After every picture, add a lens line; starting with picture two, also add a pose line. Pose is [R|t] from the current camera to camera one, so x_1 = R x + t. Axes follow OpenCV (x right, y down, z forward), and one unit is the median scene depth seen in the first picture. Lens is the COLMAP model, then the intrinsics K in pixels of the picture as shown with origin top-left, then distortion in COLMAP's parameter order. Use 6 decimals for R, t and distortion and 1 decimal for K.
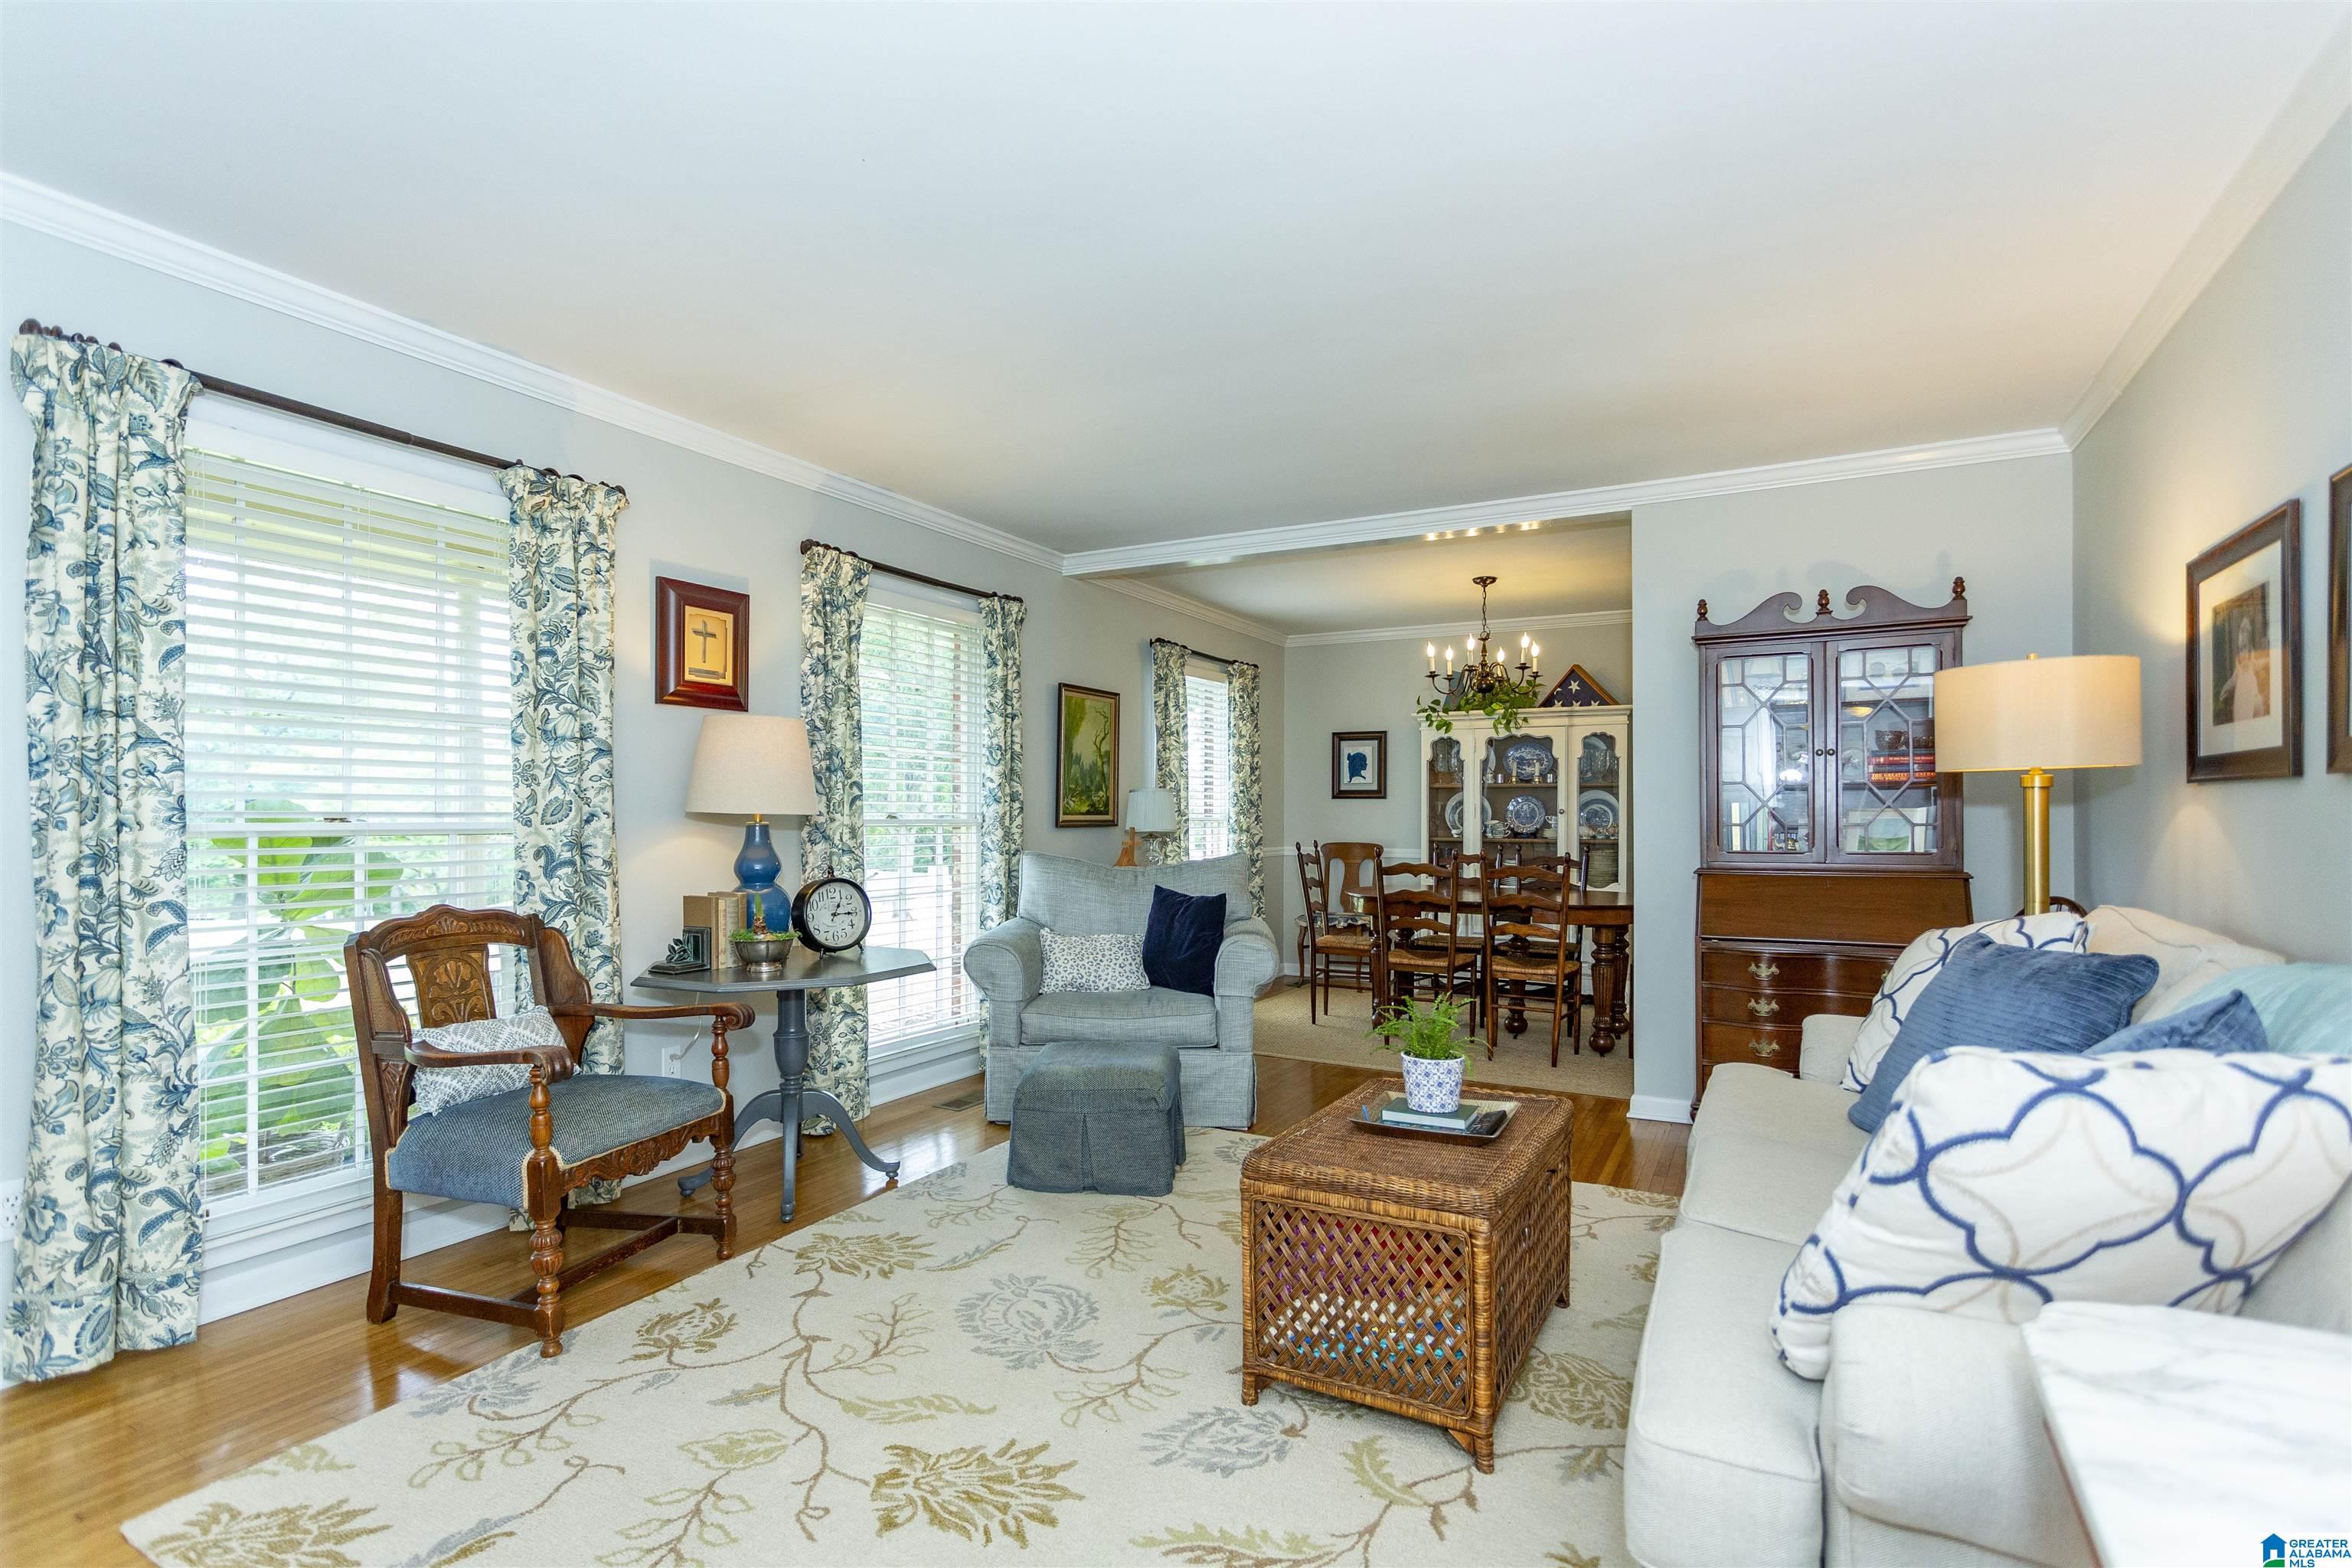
lens RADIAL K [[1149.5, 0, 1186.9], [0, 1149.5, 832.4], [0, 0, 1]] dist [0.002491, 0.000870]
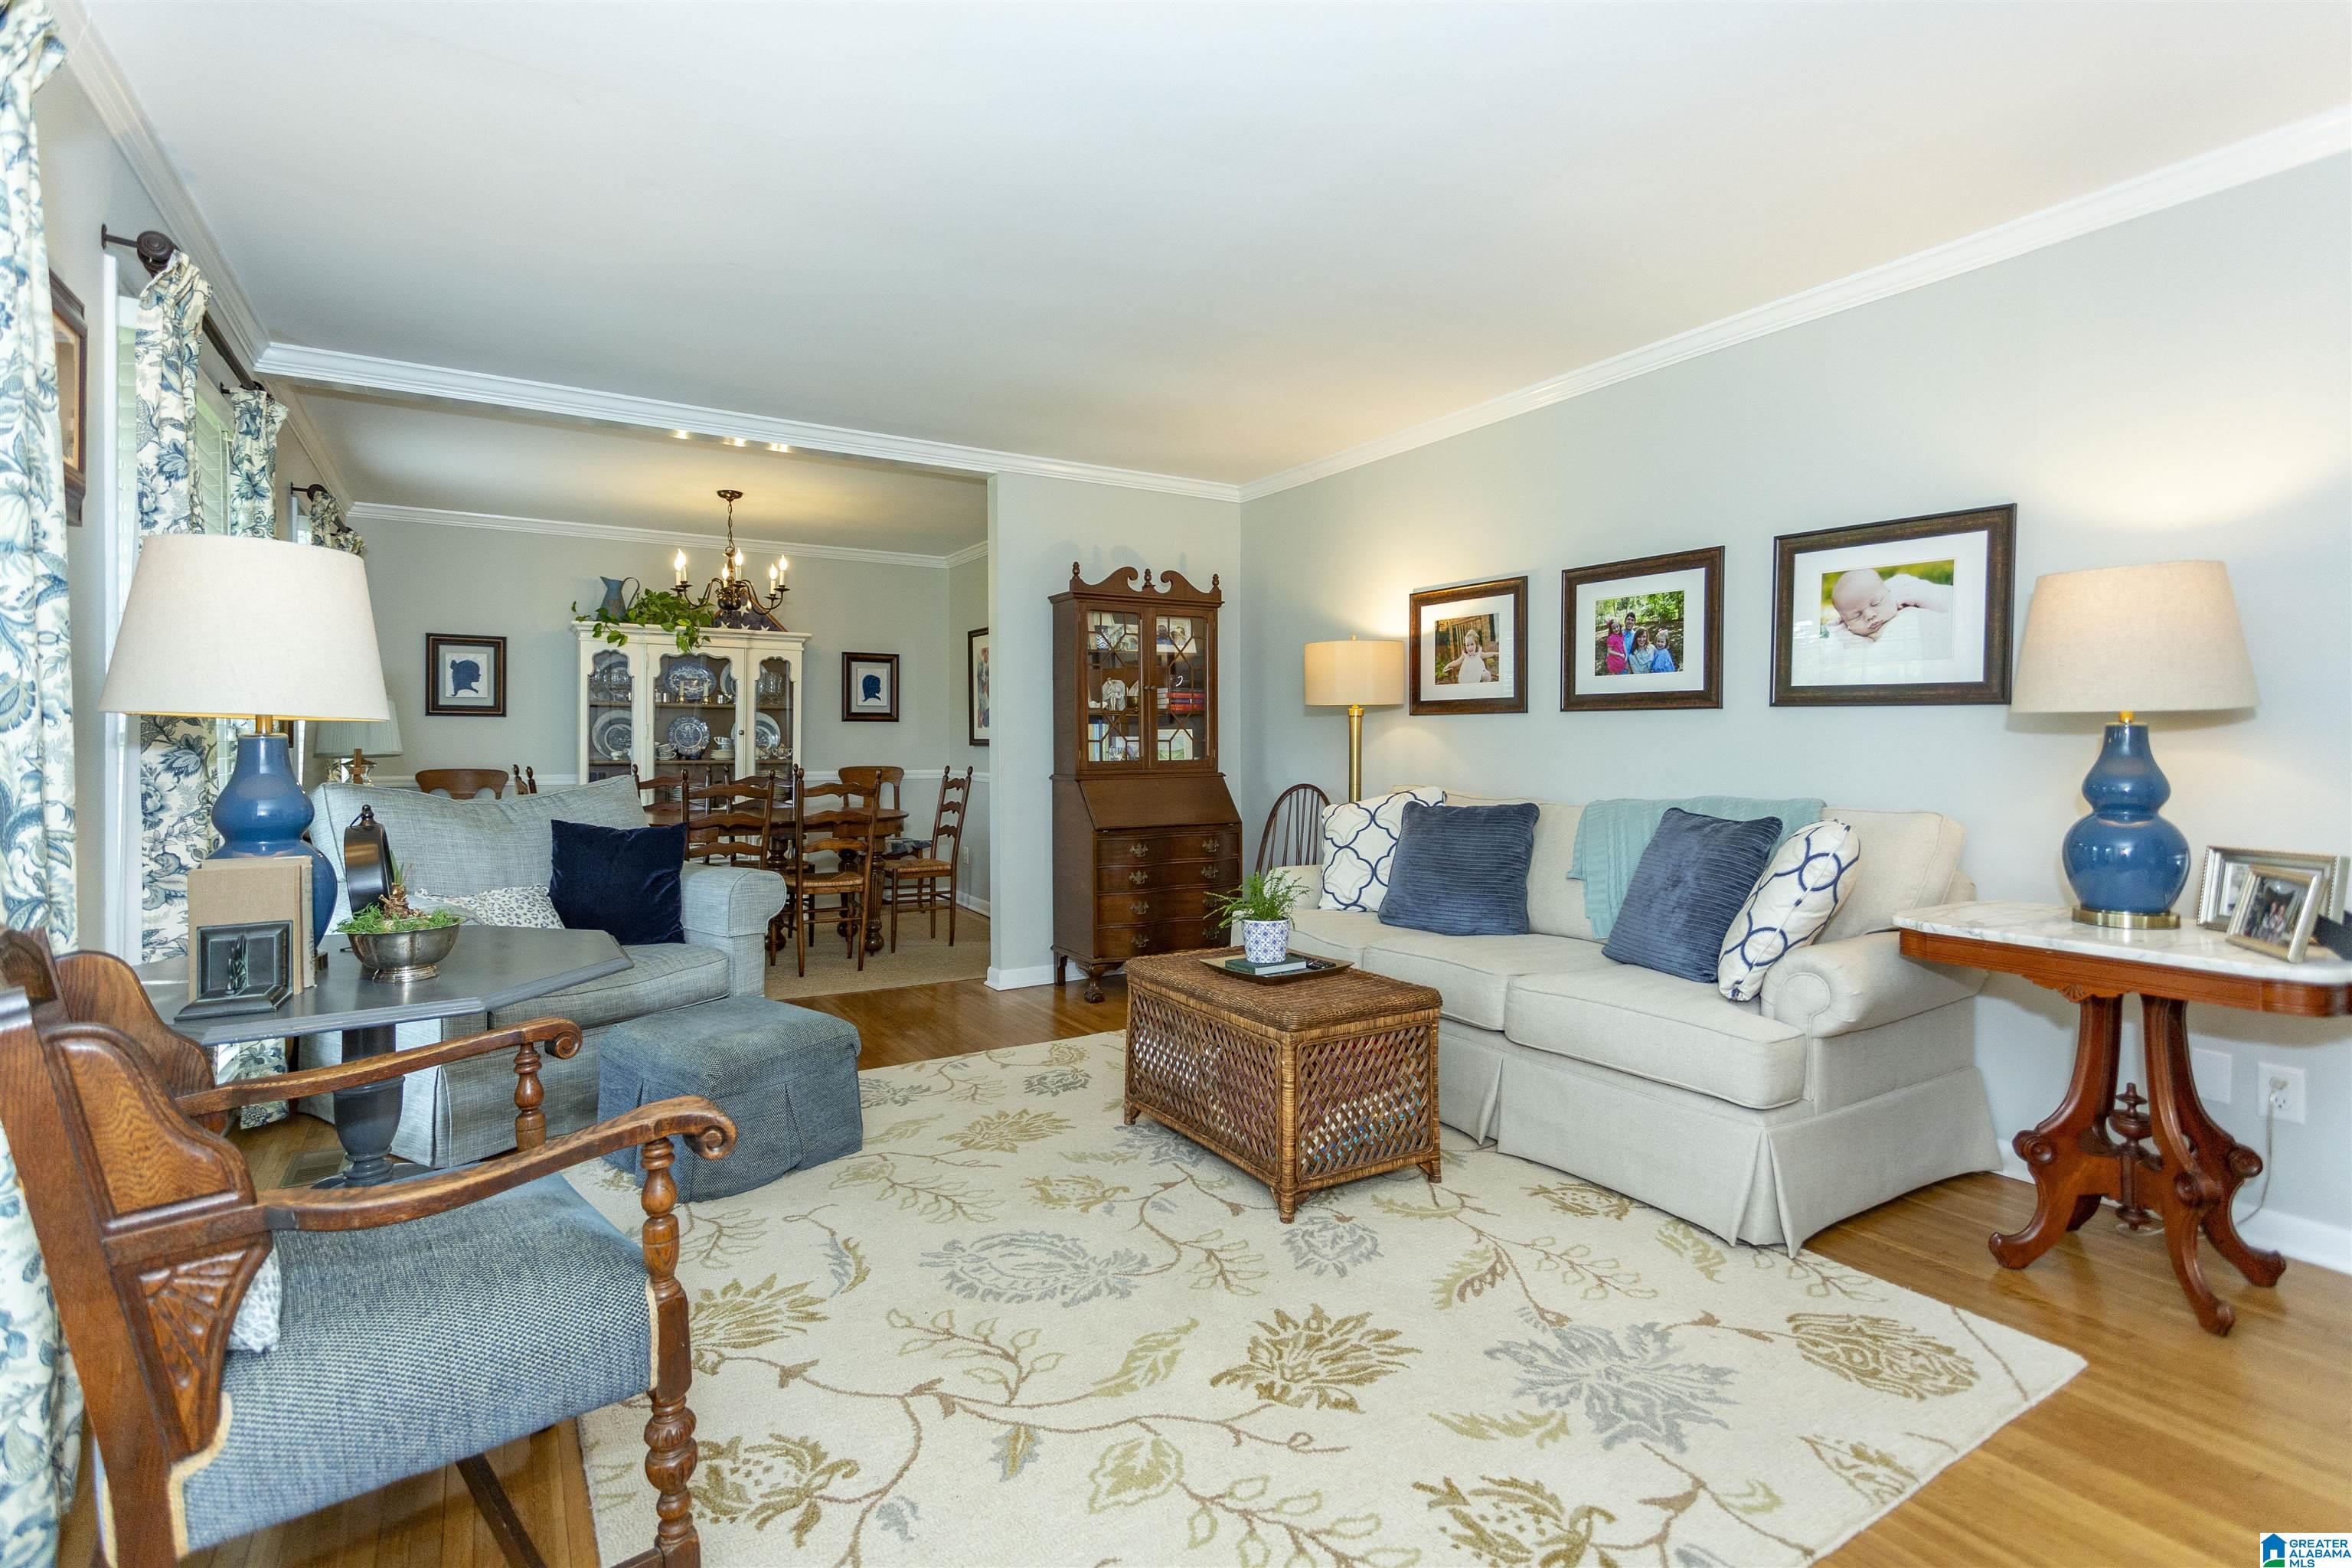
lens RADIAL K [[1123.4, 0, 1163.9], [0, 1123.4, 777.2], [0, 0, 1]] dist [-0.004016, 0.012164]
pose [[0.498687, -0.027412, 0.866349, -0.395983], [0.013756, 0.999624, 0.023711, 0.003259], [-0.866673, 0.000093, 0.498877, 0.210351]]
